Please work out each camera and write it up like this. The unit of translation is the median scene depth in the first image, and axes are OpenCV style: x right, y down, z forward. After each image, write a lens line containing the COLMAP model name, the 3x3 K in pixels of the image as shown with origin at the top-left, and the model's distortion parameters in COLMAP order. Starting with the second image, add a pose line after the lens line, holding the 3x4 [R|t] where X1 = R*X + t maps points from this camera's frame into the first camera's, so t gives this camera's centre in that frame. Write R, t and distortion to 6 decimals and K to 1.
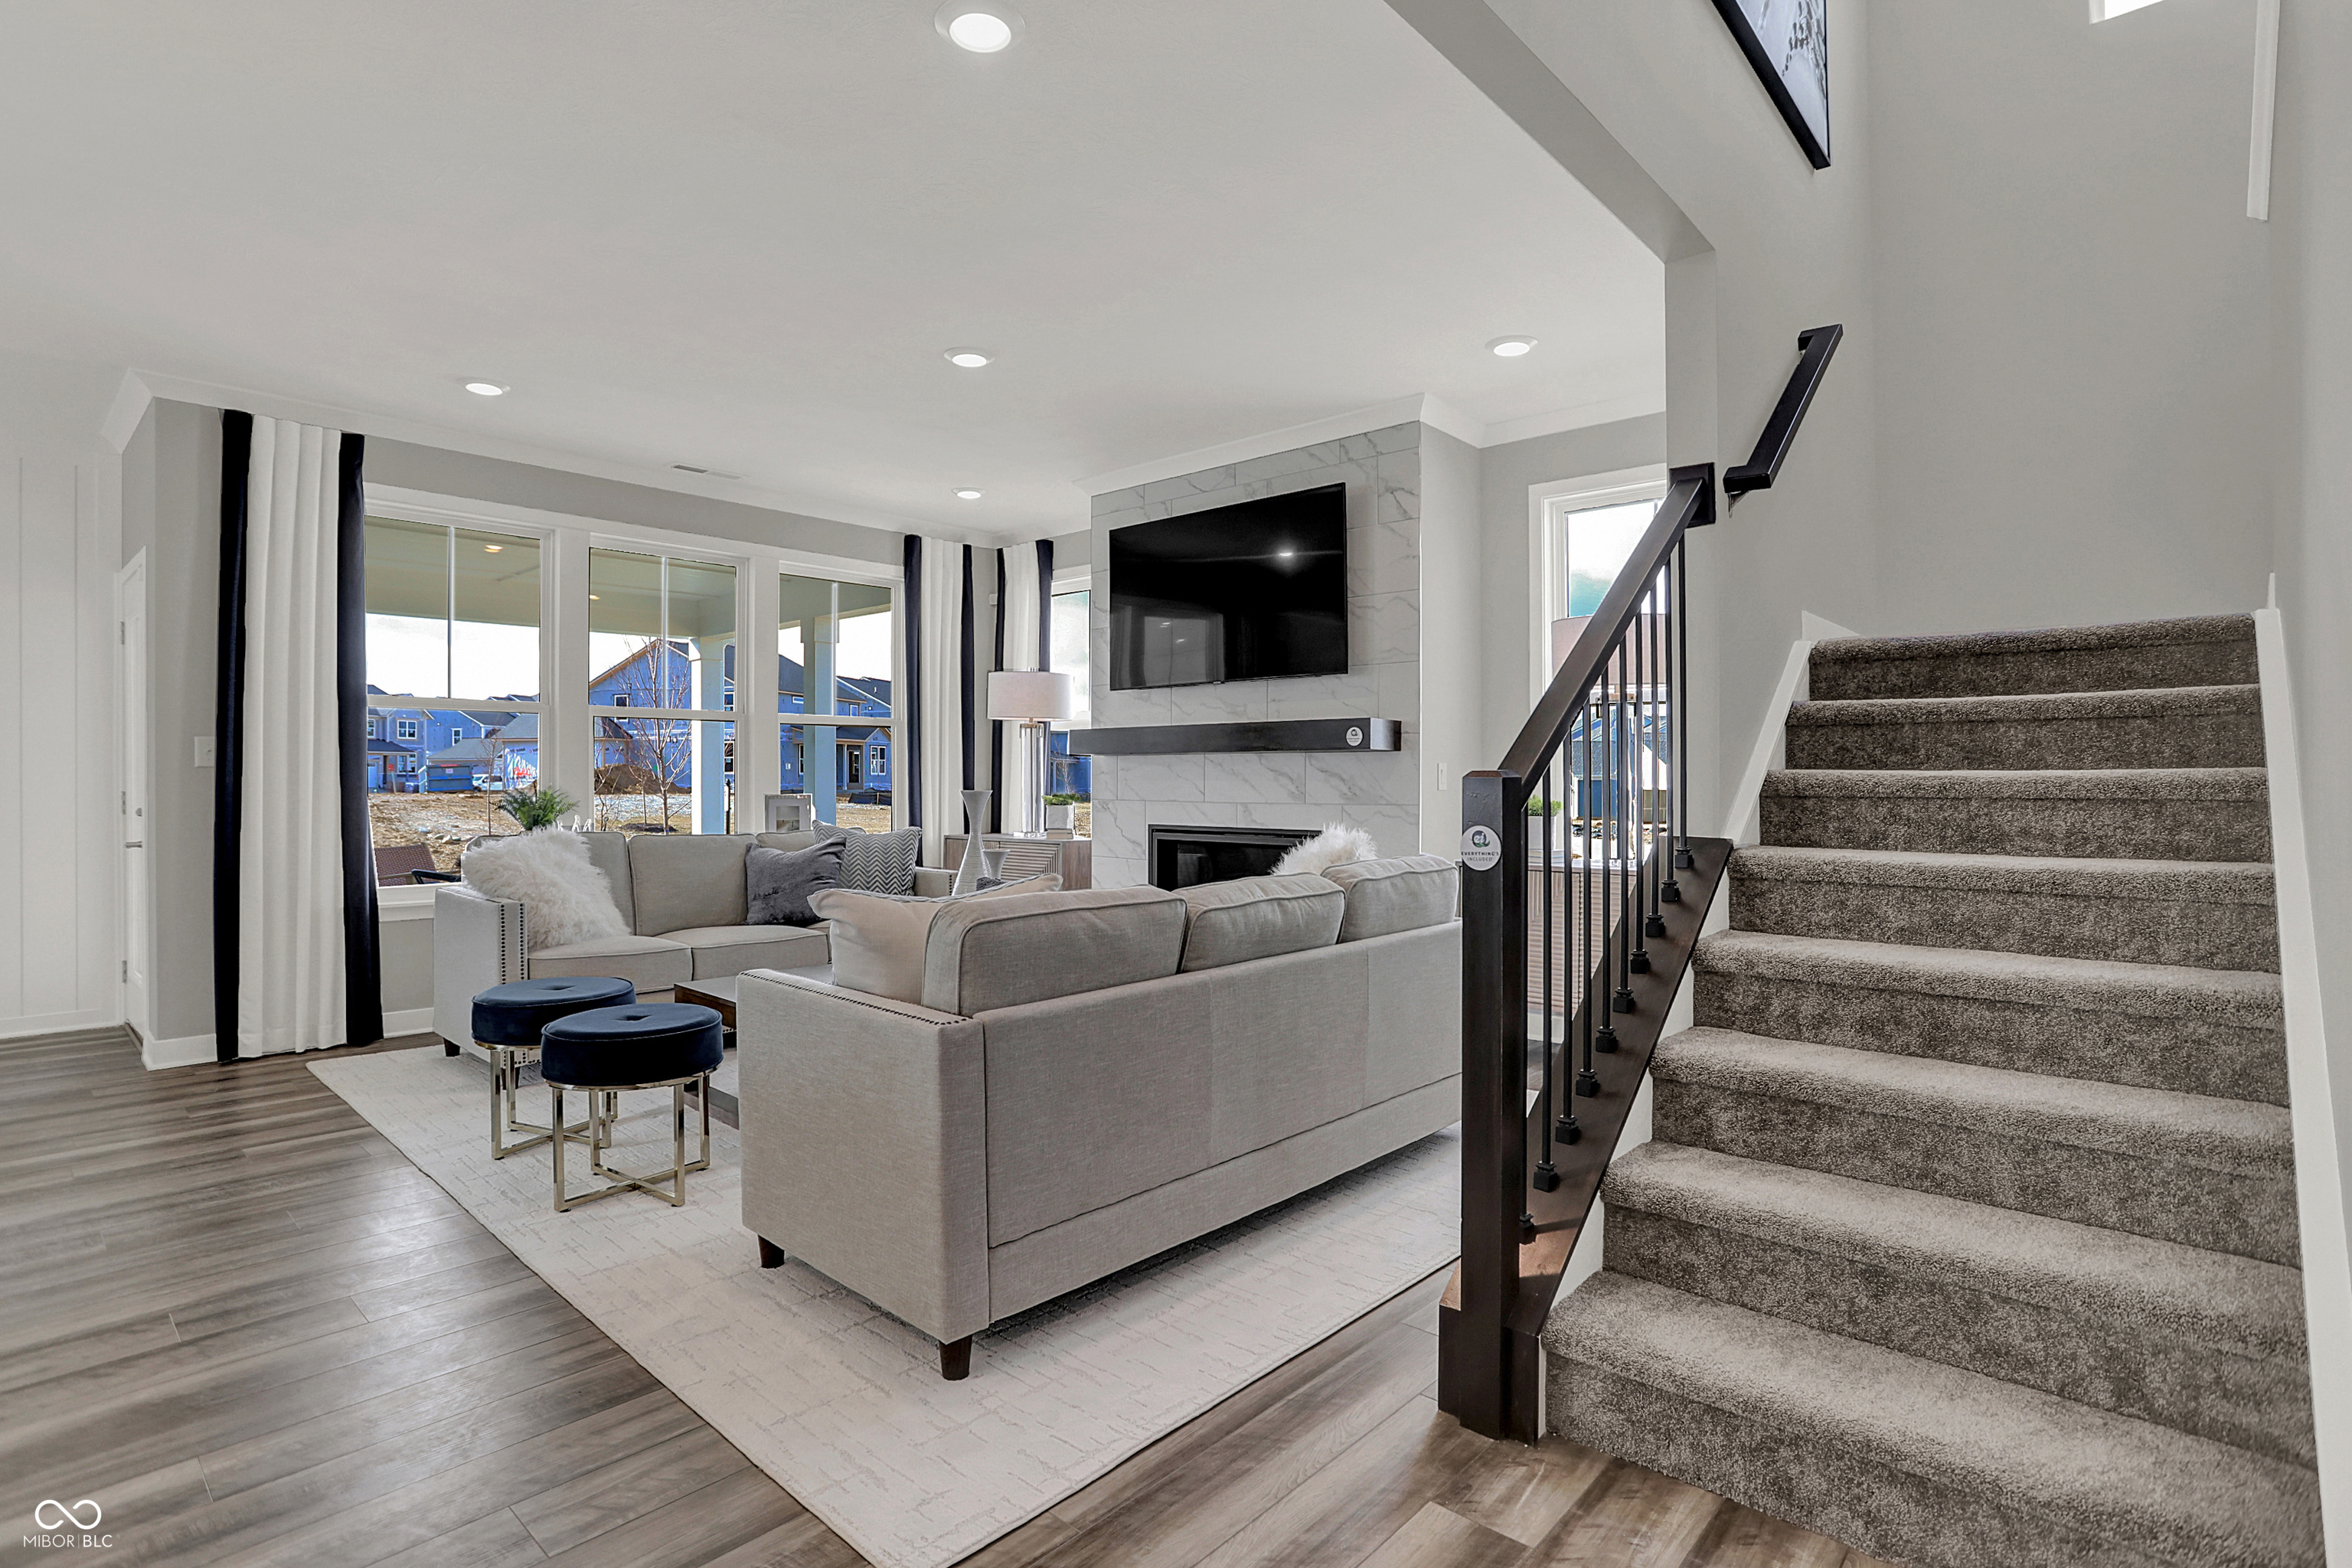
lens RADIAL K [[1152.2, 0, 1180.1], [0, 1152.2, 783.7], [0, 0, 1]] dist [-0.035711, 0.001091]
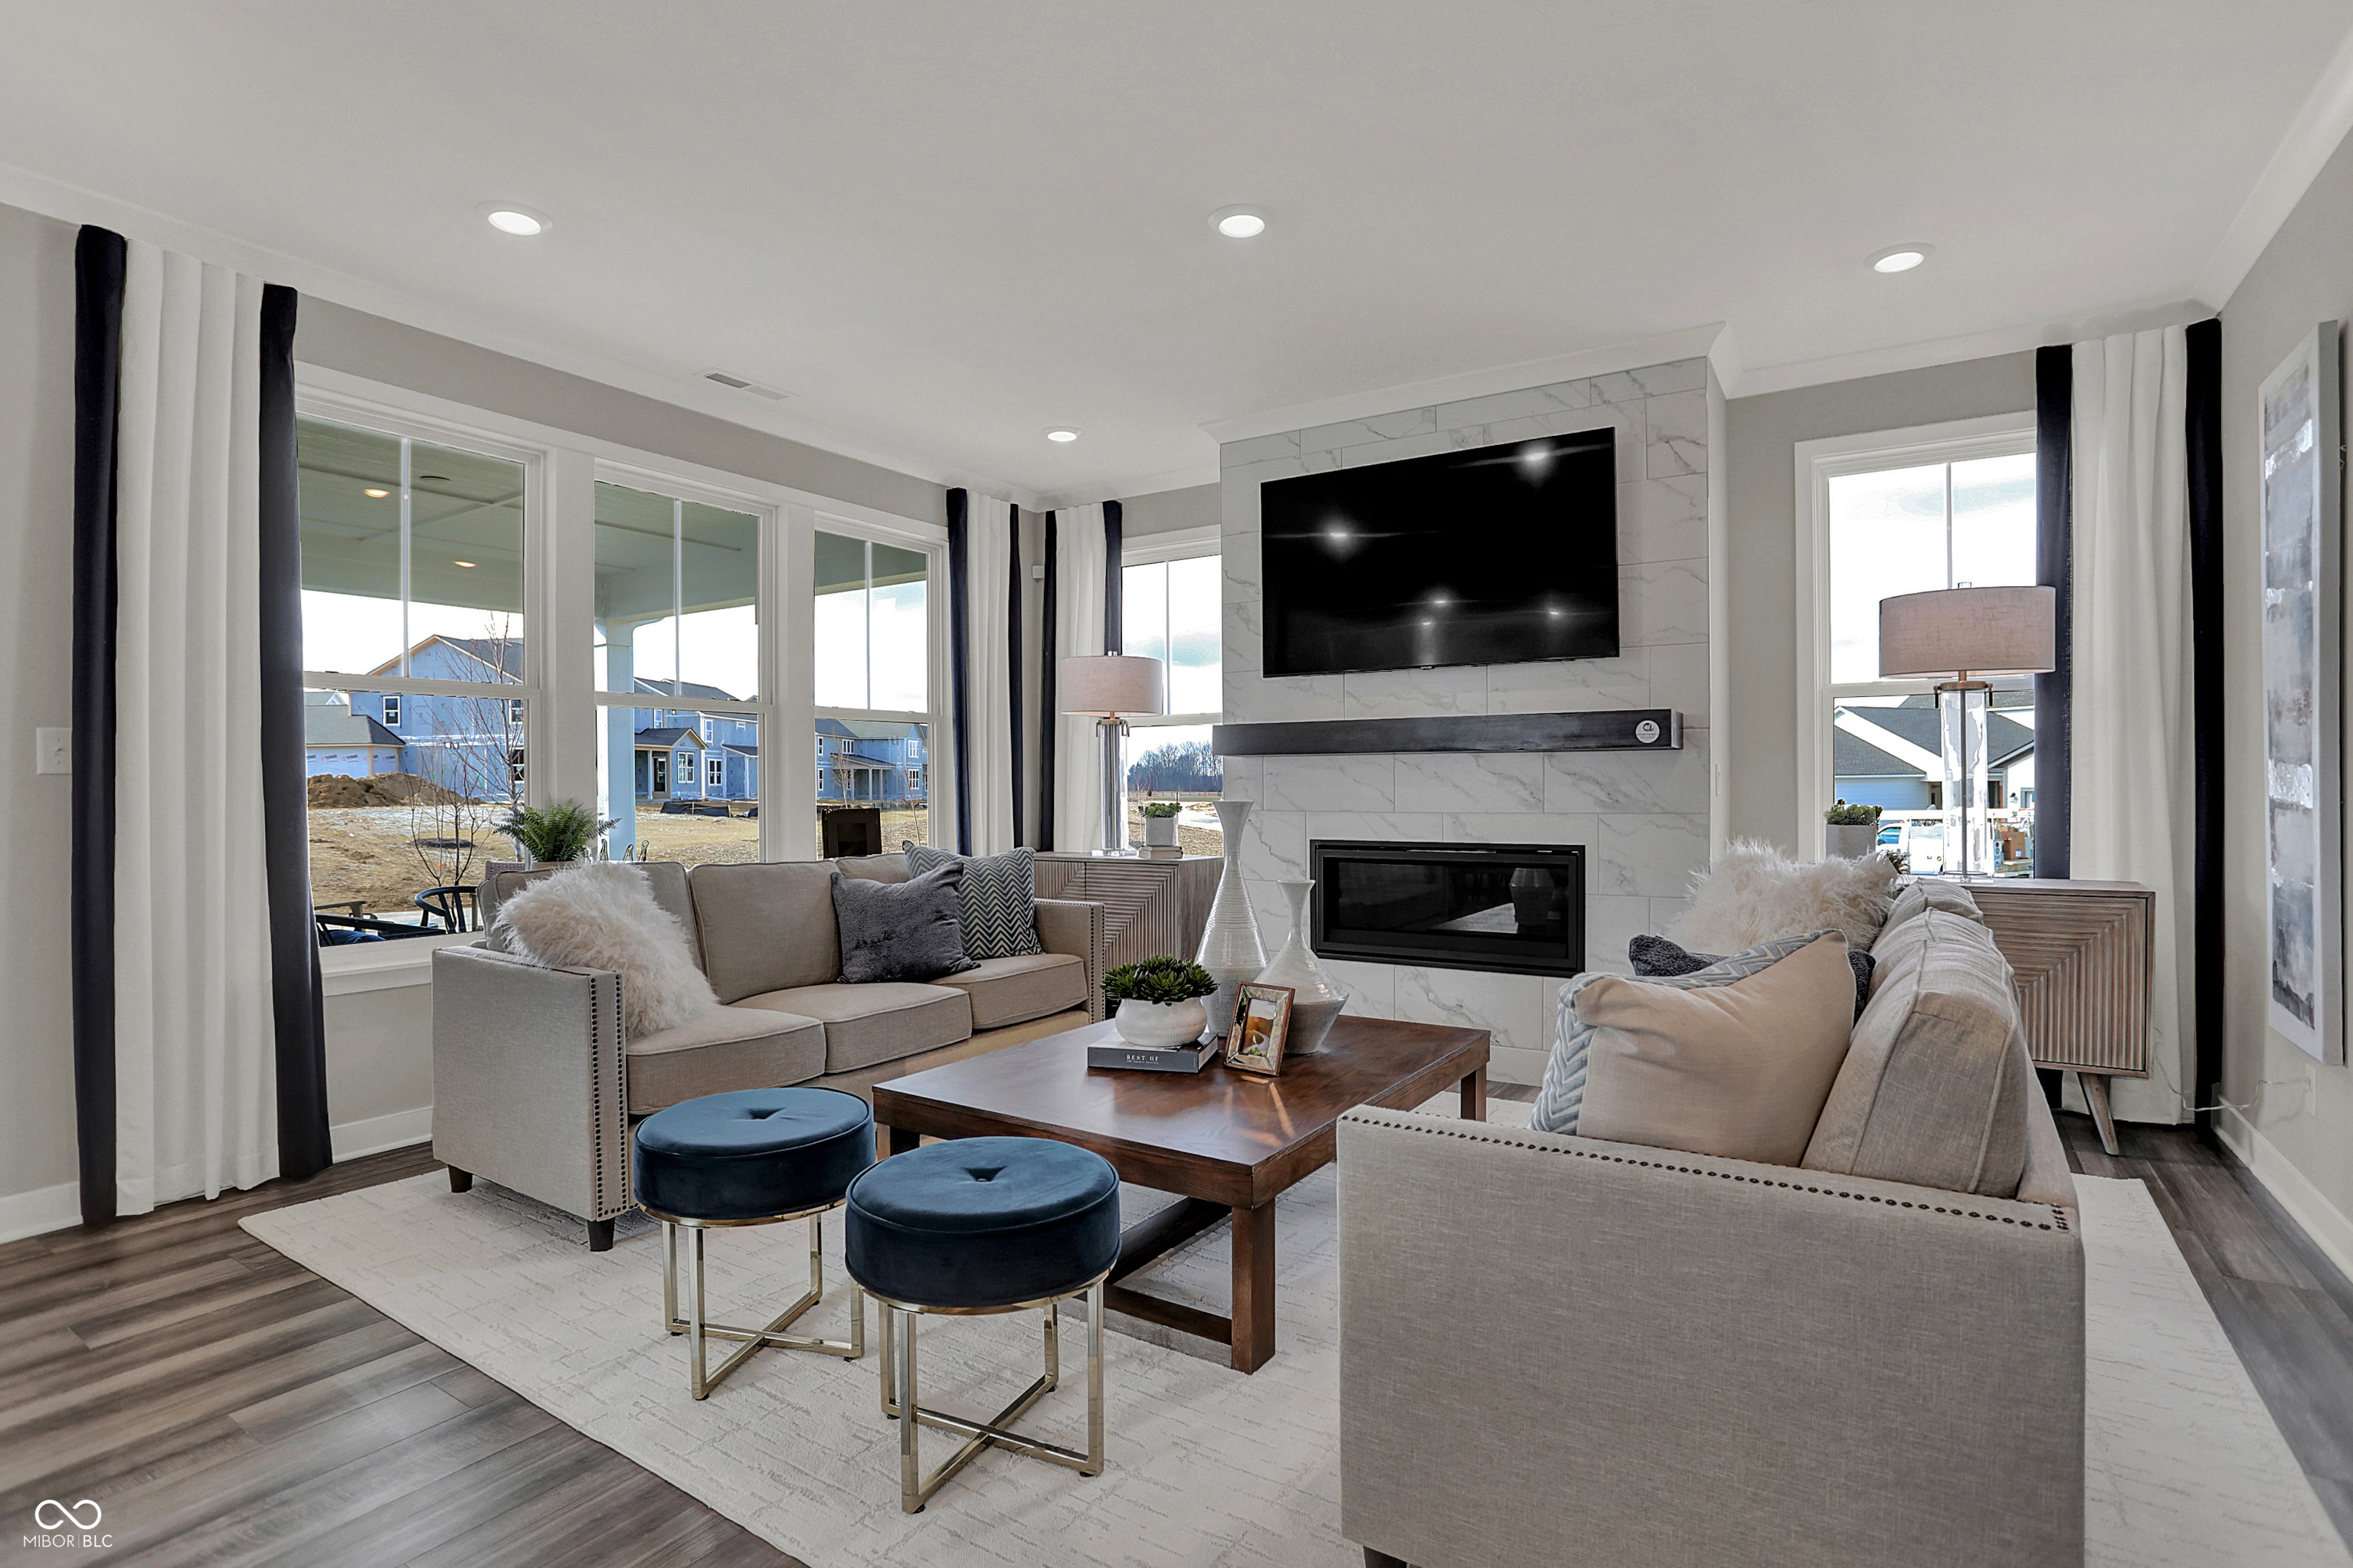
lens RADIAL K [[1154.2, 0, 1178.5], [0, 1154.2, 790.8], [0, 0, 1]] dist [-0.066211, 0.024830]
pose [[0.986428, -0.007032, 0.164046, -0.285076], [0.006849, 0.999975, 0.001682, -0.002001], [-0.164054, -0.000536, 0.986451, 0.222740]]
